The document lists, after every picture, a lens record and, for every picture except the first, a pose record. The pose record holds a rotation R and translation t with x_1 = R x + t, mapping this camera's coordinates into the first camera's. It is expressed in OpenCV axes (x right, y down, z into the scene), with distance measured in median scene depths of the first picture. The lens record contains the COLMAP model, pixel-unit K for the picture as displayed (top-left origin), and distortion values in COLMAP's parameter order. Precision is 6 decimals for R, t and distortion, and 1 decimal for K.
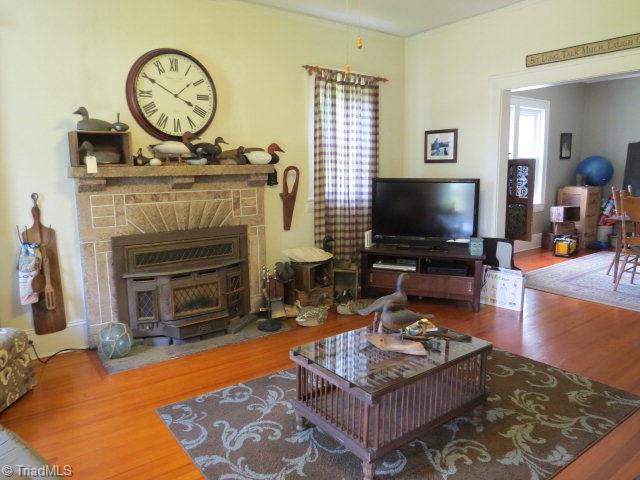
lens RADIAL K [[469.5, 0, 316.9], [0, 469.5, 239.8], [0, 0, 1]] dist [-0.014690, -0.003913]
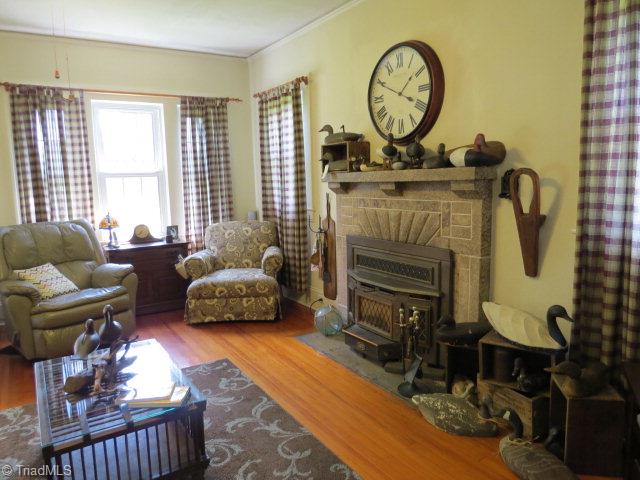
lens RADIAL K [[469.5, 0, 317.9], [0, 469.5, 238.9], [0, 0, 1]] dist [-0.014690, -0.003913]
pose [[-0.092221, 0.139822, -0.985873, 0.644395], [-0.129046, 0.980064, 0.151070, -0.146627], [0.987341, 0.141155, -0.072339, 0.937952]]
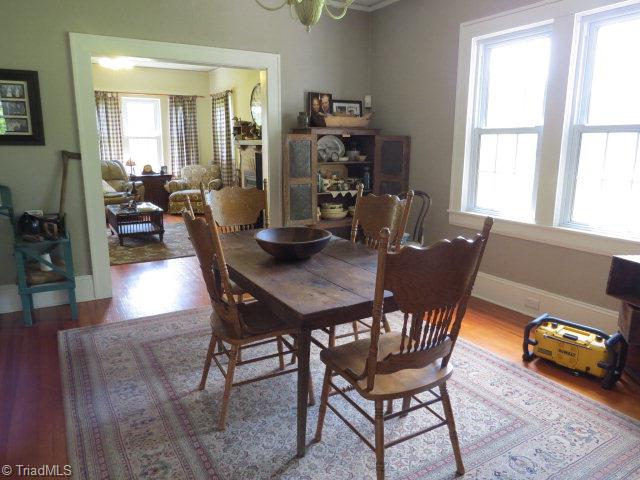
lens RADIAL K [[469.5, 0, 319.7], [0, 469.5, 242.0], [0, 0, 1]] dist [-0.014690, -0.003913]
pose [[-0.122653, 0.212461, -0.969441, 1.762577], [-0.159149, 0.959965, 0.230520, -0.246326], [0.979606, 0.182559, -0.083930, 1.520629]]
